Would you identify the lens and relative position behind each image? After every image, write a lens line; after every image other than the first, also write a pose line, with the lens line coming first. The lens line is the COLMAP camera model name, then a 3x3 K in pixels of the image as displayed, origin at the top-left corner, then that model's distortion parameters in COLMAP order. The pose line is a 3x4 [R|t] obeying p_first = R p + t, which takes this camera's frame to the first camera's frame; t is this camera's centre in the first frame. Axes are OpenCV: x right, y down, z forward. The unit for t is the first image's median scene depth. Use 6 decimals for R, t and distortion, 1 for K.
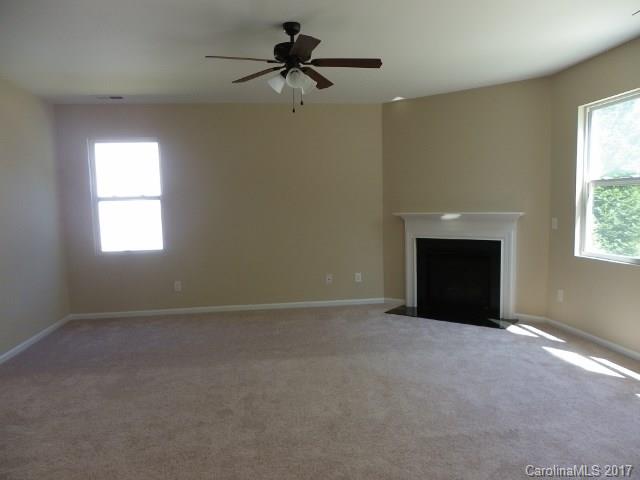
lens RADIAL K [[478.0, 0, 319.4], [0, 478.0, 258.0], [0, 0, 1]] dist [-0.002842, -0.000176]
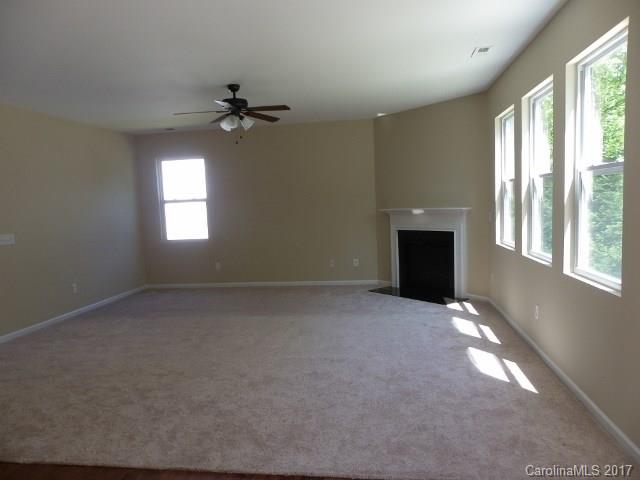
lens RADIAL K [[478.0, 0, 319.4], [0, 478.0, 258.0], [0, 0, 1]] dist [-0.002842, -0.000176]
pose [[0.962503, 0.014682, -0.270873, 0.360158], [-0.011612, 0.999849, 0.012934, 0.016476], [0.271022, -0.009304, 0.962528, -0.217769]]
